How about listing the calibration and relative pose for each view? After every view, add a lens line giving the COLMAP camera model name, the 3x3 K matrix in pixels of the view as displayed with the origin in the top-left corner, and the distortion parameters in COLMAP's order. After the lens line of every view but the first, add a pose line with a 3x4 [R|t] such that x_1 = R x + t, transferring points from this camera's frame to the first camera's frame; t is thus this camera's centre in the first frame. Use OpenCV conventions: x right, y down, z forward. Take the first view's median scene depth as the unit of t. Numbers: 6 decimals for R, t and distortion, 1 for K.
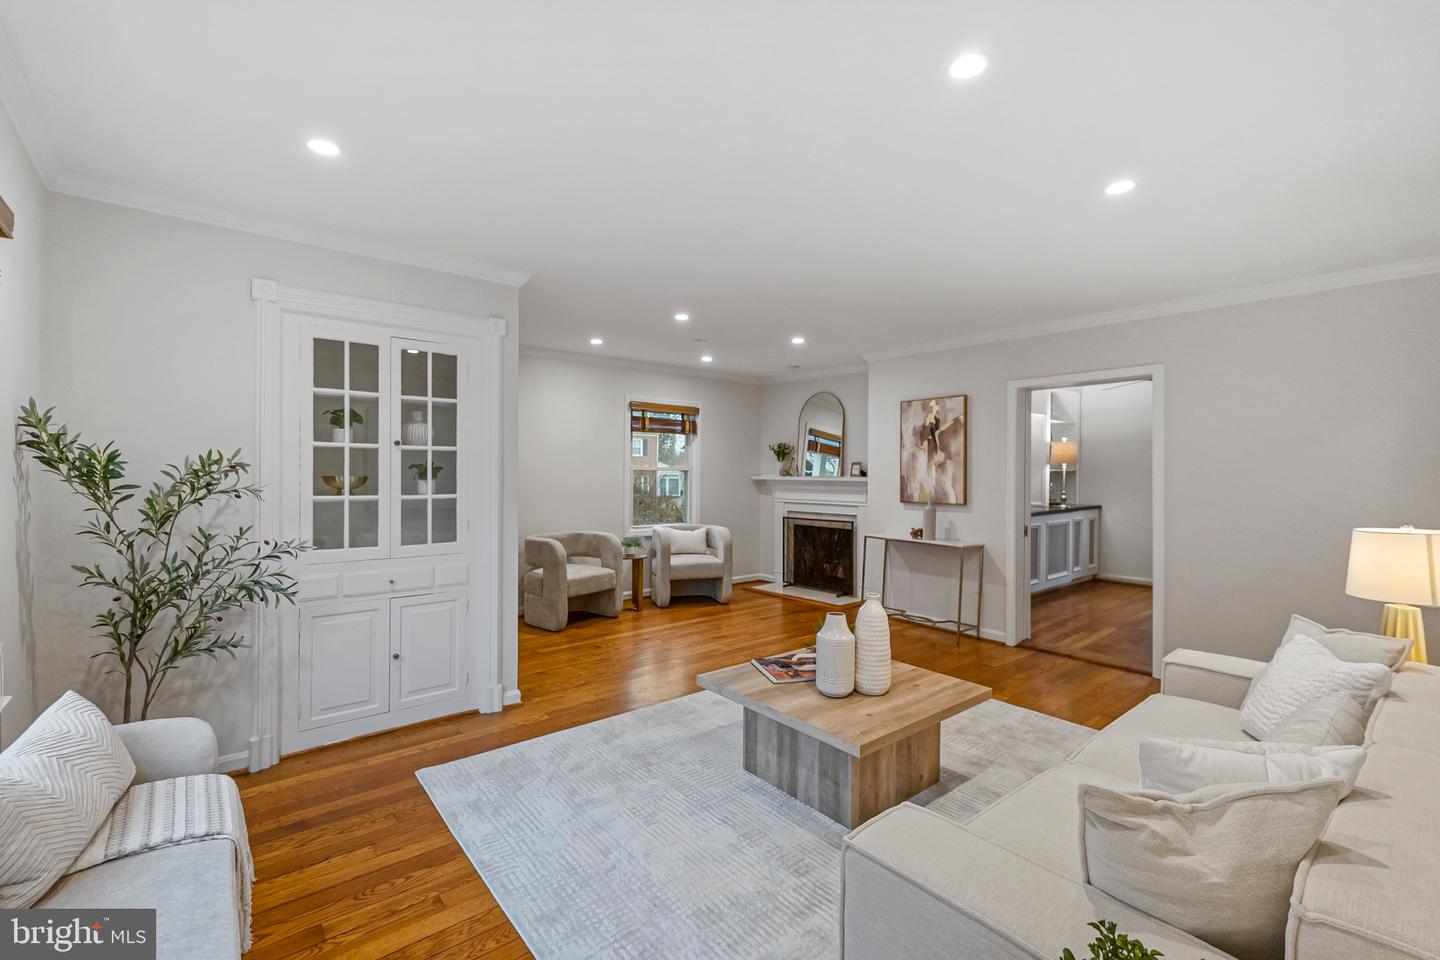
lens RADIAL K [[625.8, 0, 708.8], [0, 625.8, 477.1], [0, 0, 1]] dist [0.001547, 0.002729]
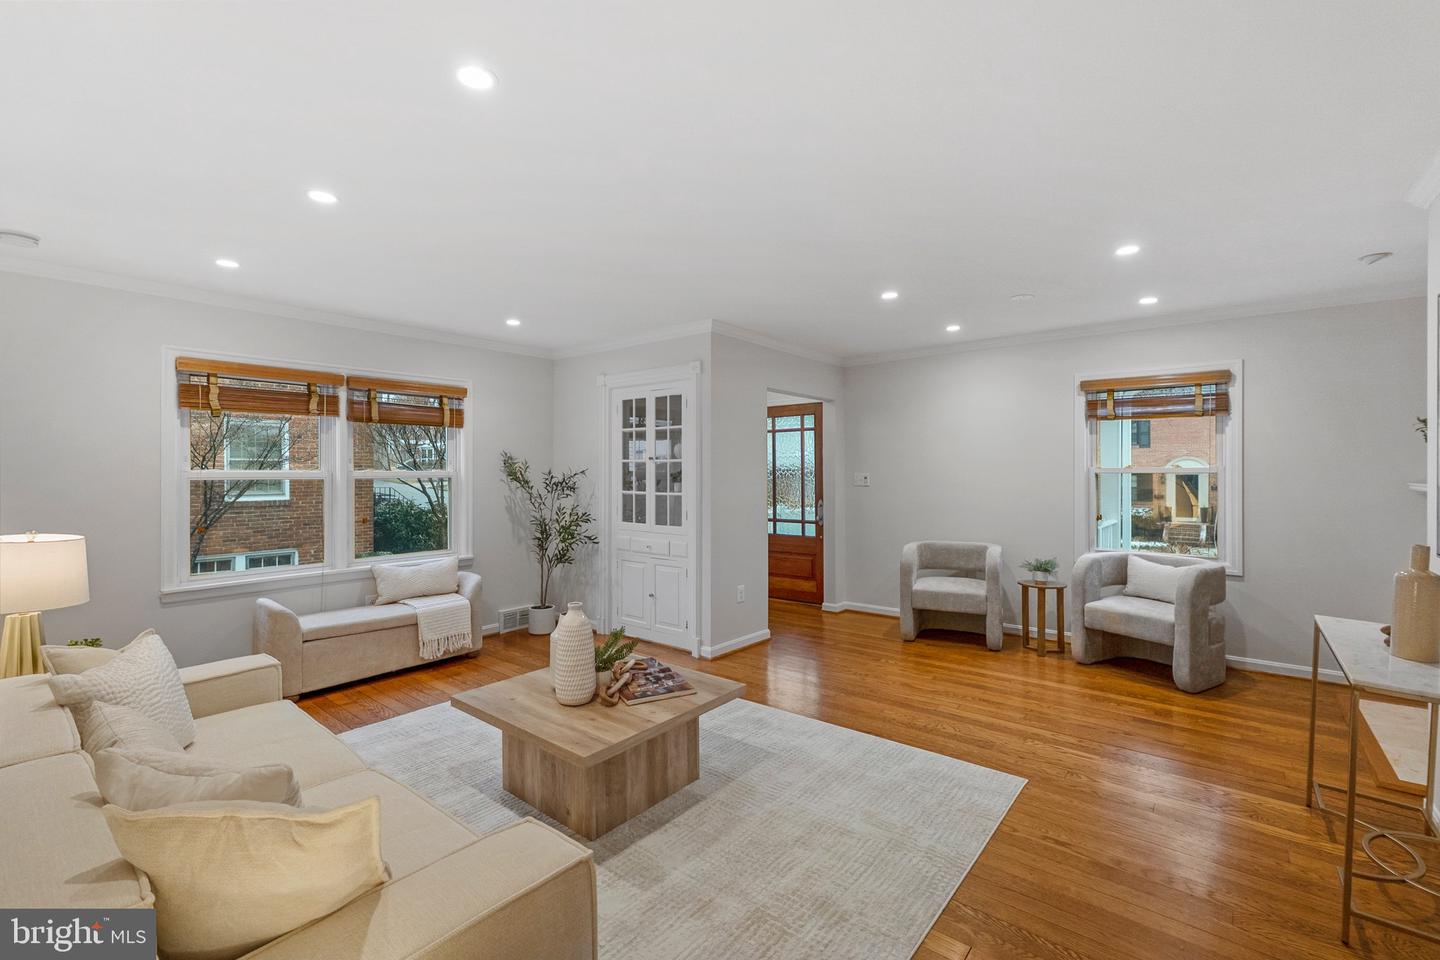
lens RADIAL K [[625.8, 0, 718.3], [0, 625.8, 482.6], [0, 0, 1]] dist [0.001547, 0.002729]
pose [[0.197577, 0.011742, -0.980217, 0.587376], [-0.004227, 0.999929, 0.011126, -0.006929], [0.980278, 0.001945, 0.197612, 0.475165]]
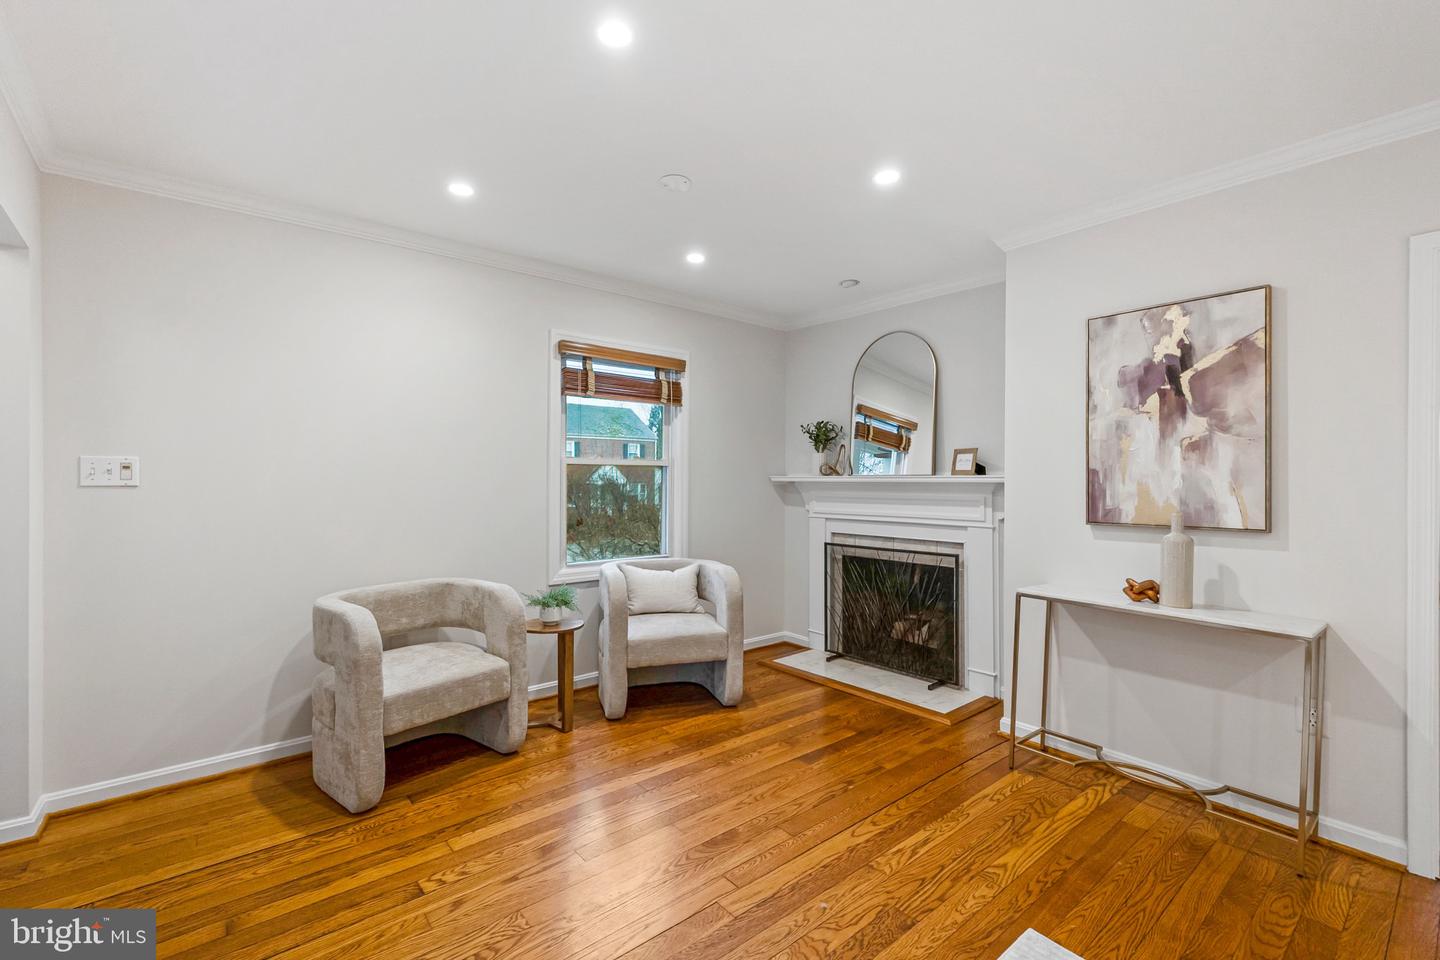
lens RADIAL K [[625.8, 0, 715.6], [0, 625.8, 483.5], [0, 0, 1]] dist [0.001547, 0.002729]
pose [[0.999980, -0.001661, 0.006125, 0.011232], [0.001678, 0.999995, -0.002633, 0.009262], [-0.006120, 0.002643, 0.999978, 0.495310]]
